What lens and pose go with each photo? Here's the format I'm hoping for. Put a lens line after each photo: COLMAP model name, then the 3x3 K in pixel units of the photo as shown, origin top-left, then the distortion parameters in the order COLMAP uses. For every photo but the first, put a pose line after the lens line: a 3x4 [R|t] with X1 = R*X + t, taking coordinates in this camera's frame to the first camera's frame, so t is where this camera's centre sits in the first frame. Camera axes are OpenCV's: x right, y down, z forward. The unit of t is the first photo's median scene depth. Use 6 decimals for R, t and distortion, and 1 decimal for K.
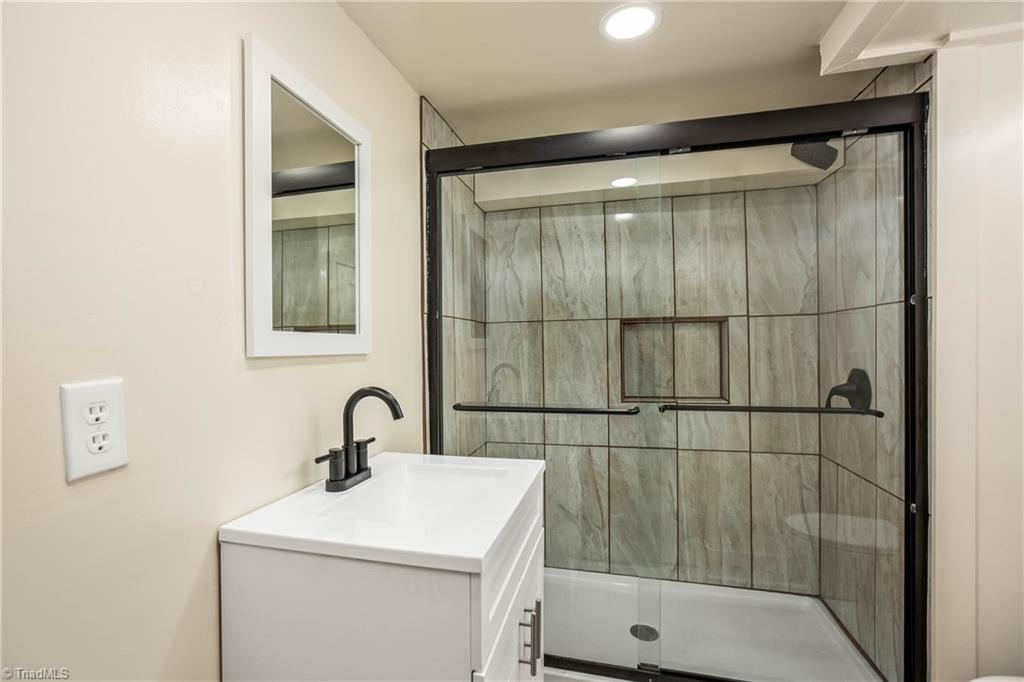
lens RADIAL K [[490.9, 0, 482.4], [0, 490.9, 358.6], [0, 0, 1]] dist [-0.030423, 0.000775]
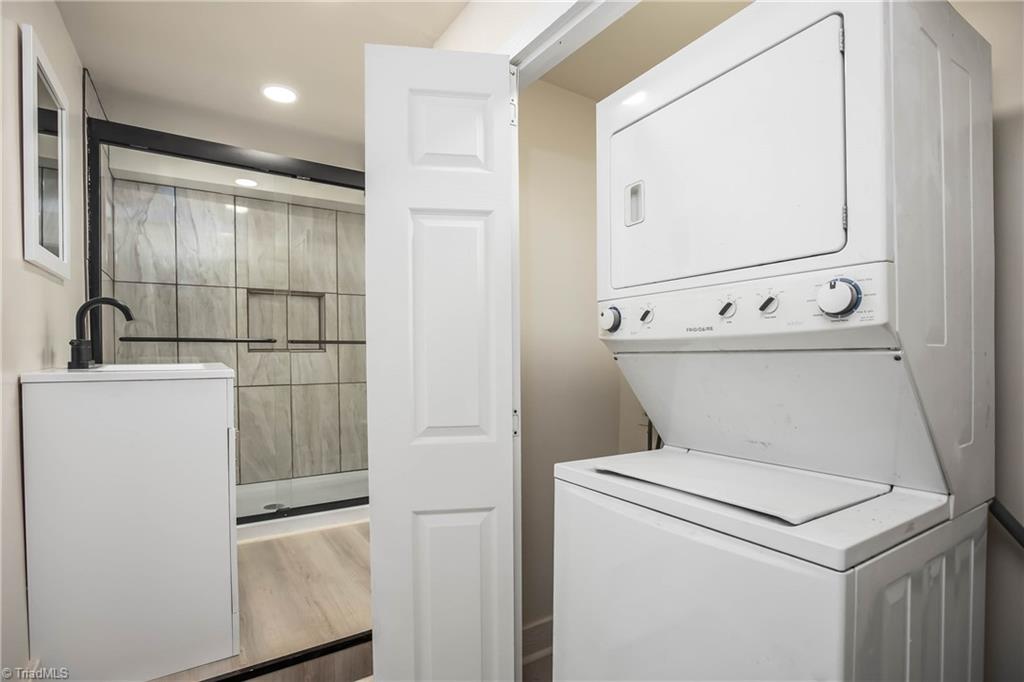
lens RADIAL K [[490.9, 0, 482.4], [0, 490.9, 358.6], [0, 0, 1]] dist [-0.030423, 0.000775]
pose [[0.684012, 0.002943, 0.729465, -0.246437], [0.002420, 0.999977, -0.006304, 0.121240], [-0.729467, 0.006077, 0.683989, -0.357503]]
